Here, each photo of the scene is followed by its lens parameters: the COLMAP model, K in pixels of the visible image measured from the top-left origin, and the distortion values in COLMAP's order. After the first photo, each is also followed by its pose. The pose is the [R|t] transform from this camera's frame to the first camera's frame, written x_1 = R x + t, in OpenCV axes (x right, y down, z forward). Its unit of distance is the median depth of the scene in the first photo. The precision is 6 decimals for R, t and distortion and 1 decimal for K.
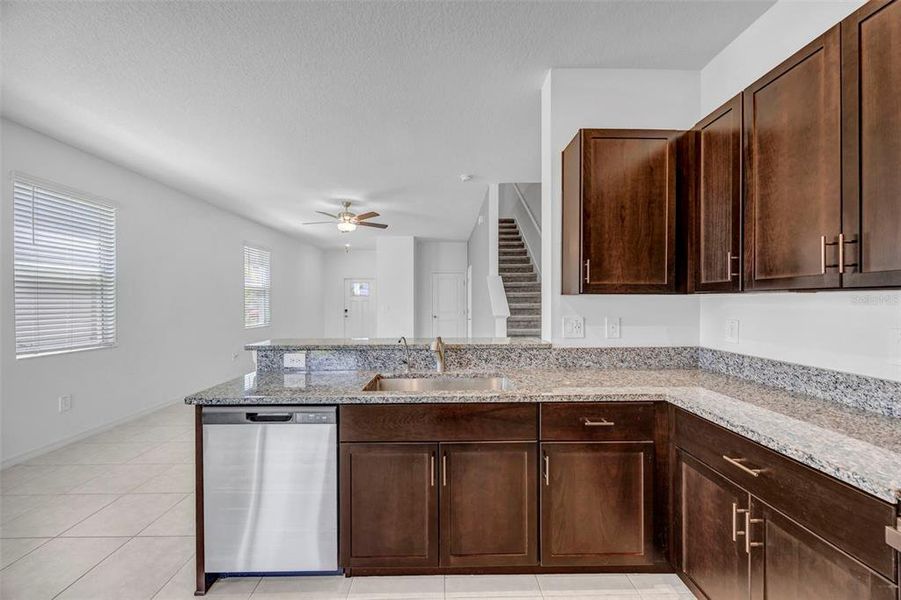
lens RADIAL K [[344.2, 0, 451.2], [0, 344.2, 302.6], [0, 0, 1]] dist [-0.000056, -0.000001]
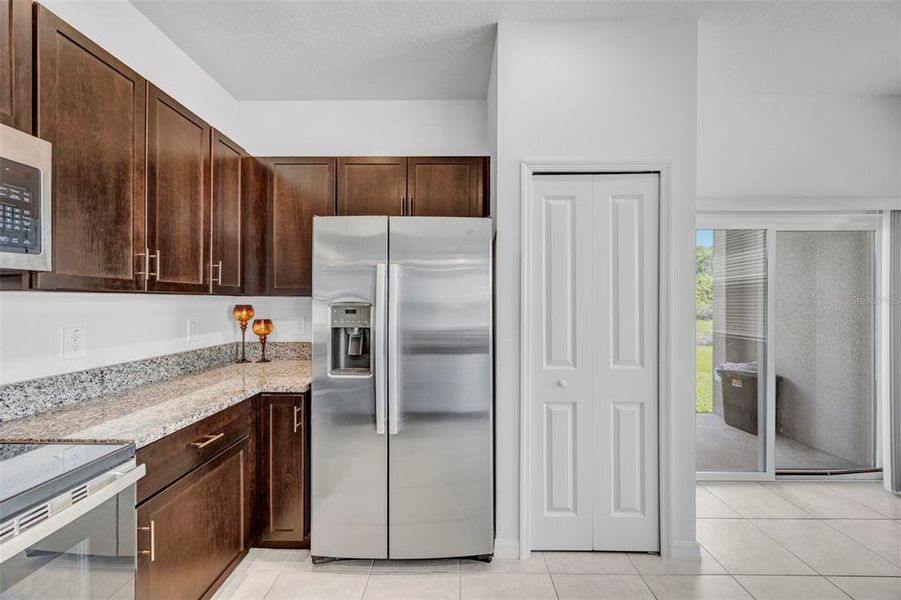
lens RADIAL K [[346.1, 0, 454.5], [0, 346.1, 298.5], [0, 0, 1]] dist [-0.002773, -0.000181]
pose [[-0.999676, 0.001481, 0.025404, -0.007251], [0.001346, 0.999985, -0.005317, -0.002201], [-0.025412, -0.005281, -0.999663, 0.527815]]
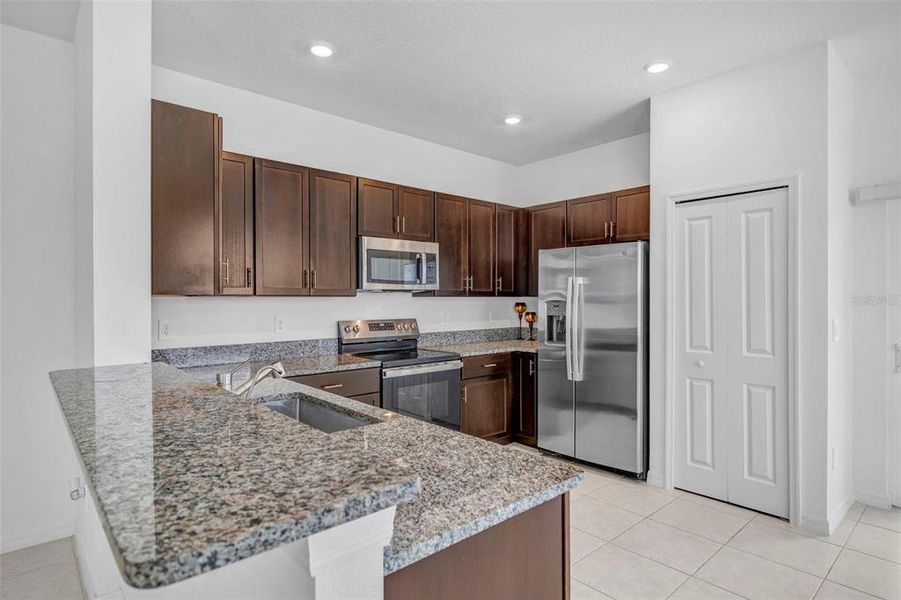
lens RADIAL K [[483.9, 0, 450.5], [0, 483.9, 300.0], [0, 0, 1]] dist [-0.002406, -0.000387]
pose [[-0.654520, 0.003339, 0.756037, -0.957596], [0.007736, 0.999967, 0.002280, -0.008595], [-0.756005, 0.007341, -0.654525, 1.320032]]
